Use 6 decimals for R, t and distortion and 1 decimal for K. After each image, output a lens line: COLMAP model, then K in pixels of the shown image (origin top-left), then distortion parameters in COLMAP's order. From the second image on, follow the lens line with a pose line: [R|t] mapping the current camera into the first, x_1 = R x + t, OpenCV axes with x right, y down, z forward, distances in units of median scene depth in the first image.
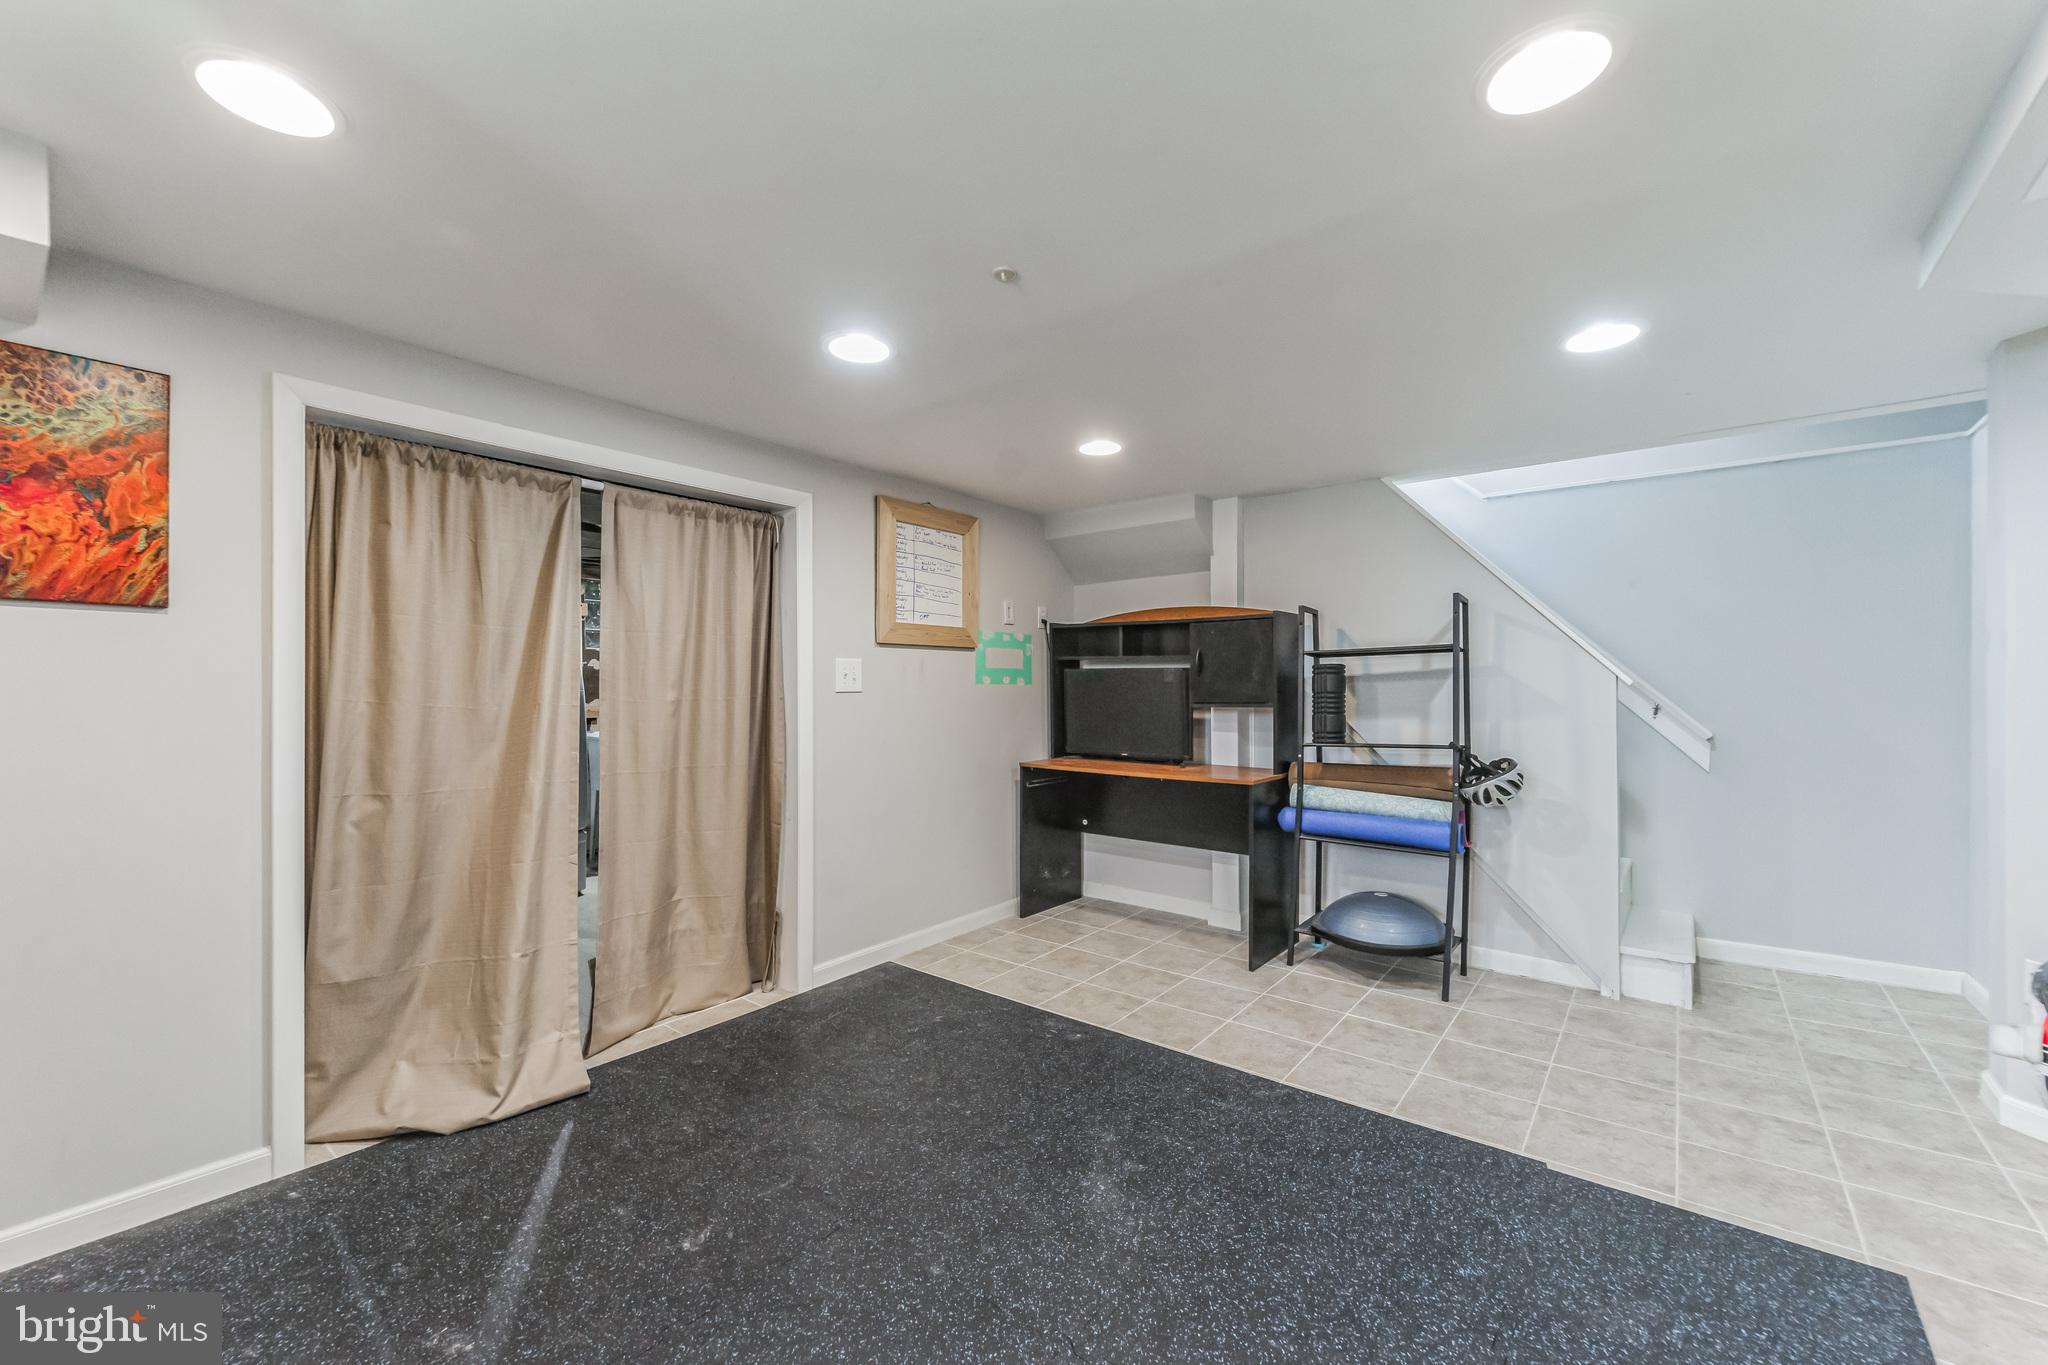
lens RADIAL K [[836.0, 0, 1021.7], [0, 836.0, 686.6], [0, 0, 1]] dist [-0.000995, -0.000001]
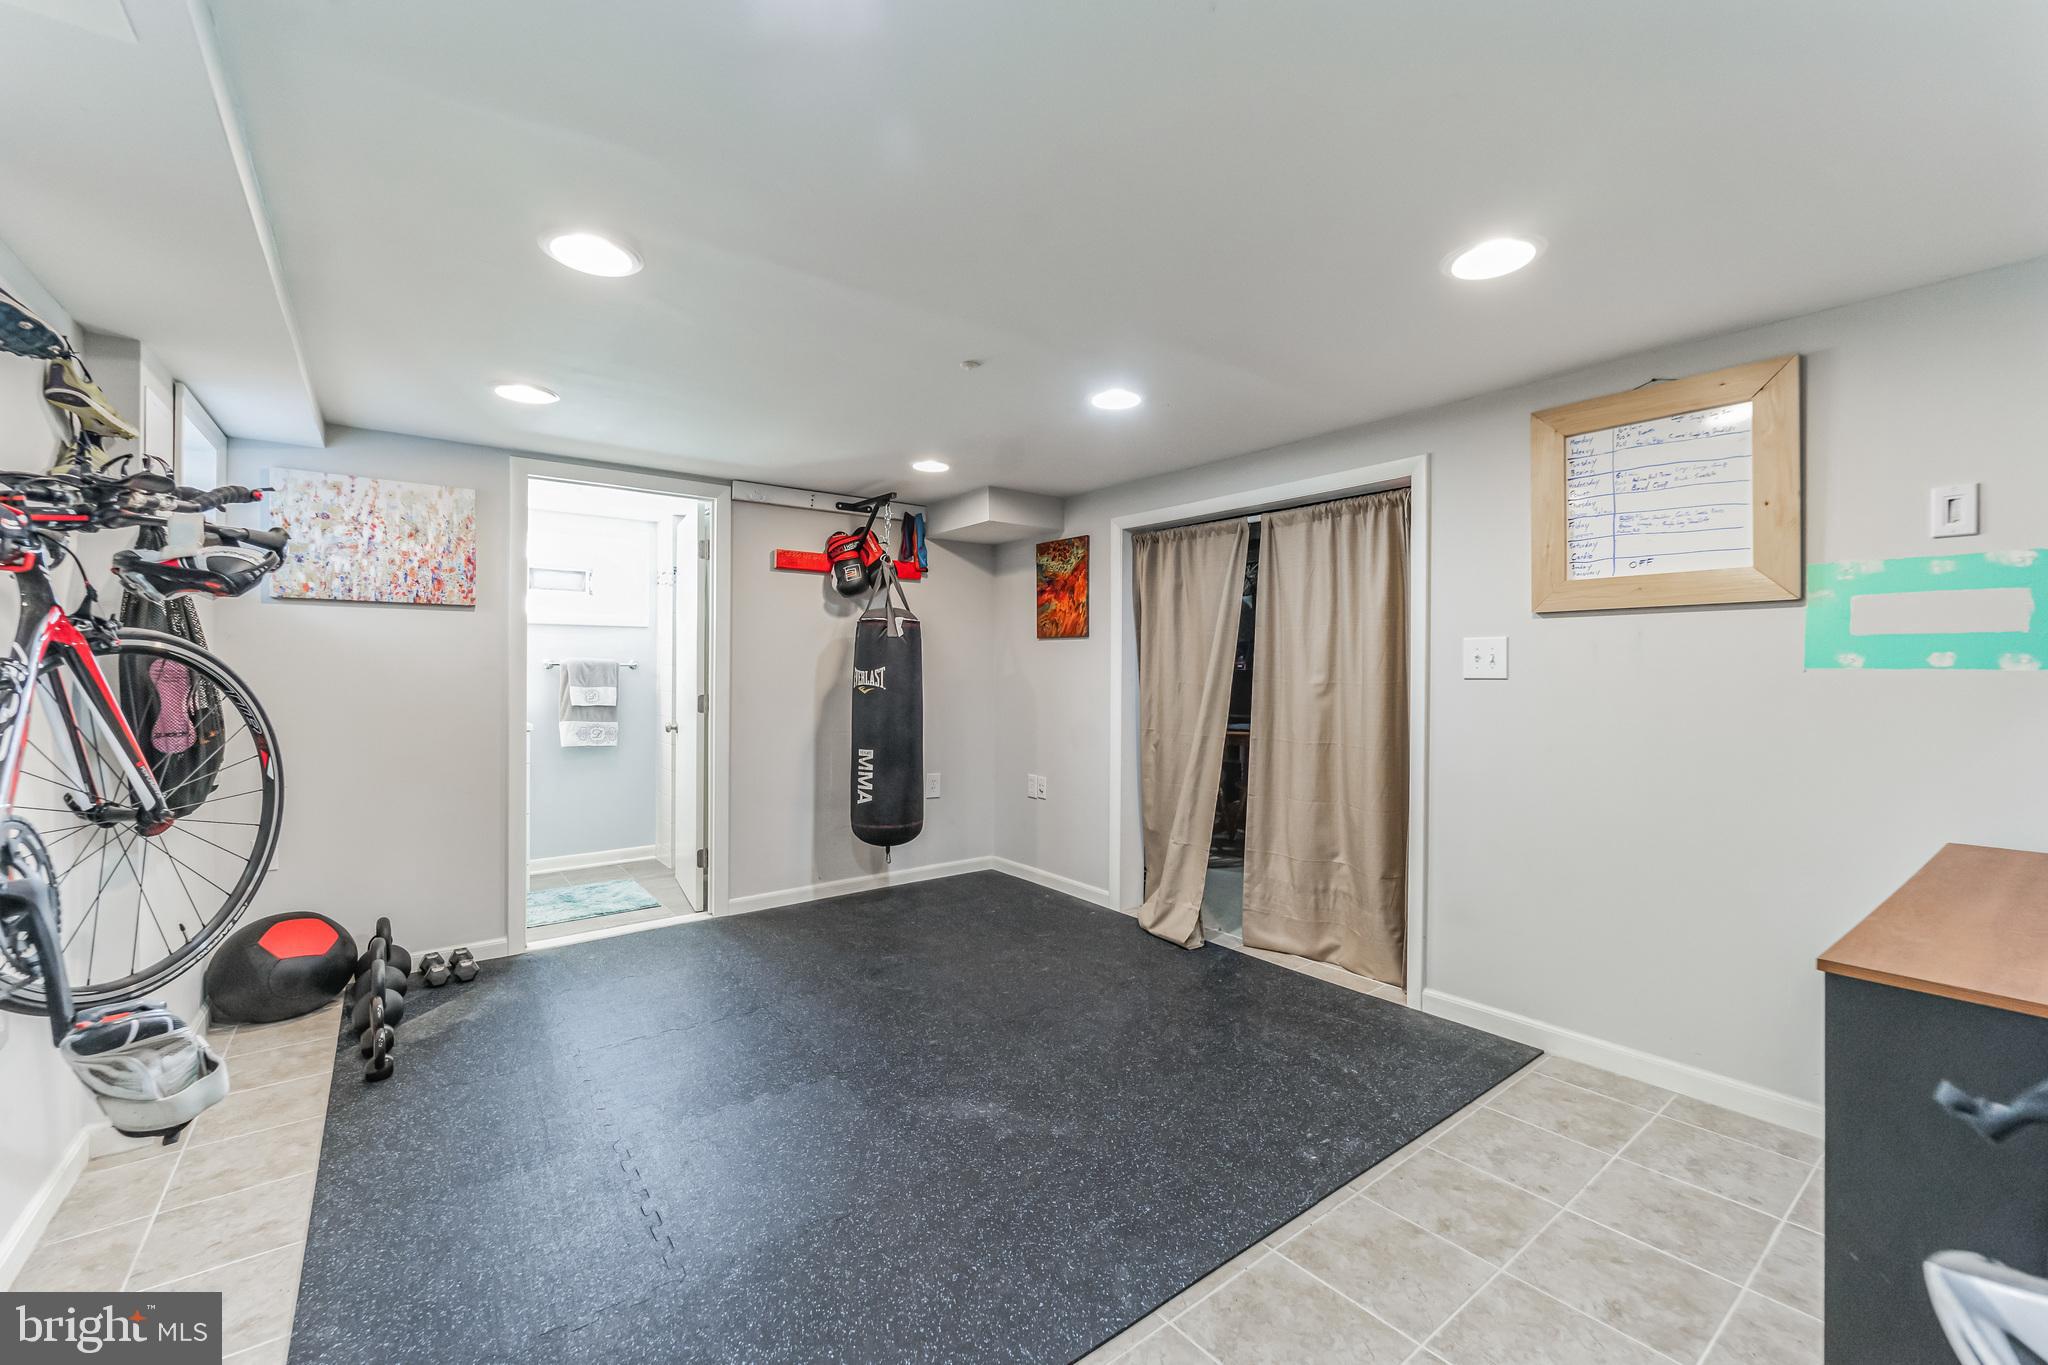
lens RADIAL K [[836.0, 0, 1021.7], [0, 836.0, 686.6], [0, 0, 1]] dist [-0.000995, -0.000001]
pose [[-0.258350, 0.021927, -0.965803, 0.743564], [0.000990, 0.999748, 0.022433, -0.005430], [0.966051, 0.004840, -0.258306, 0.850688]]
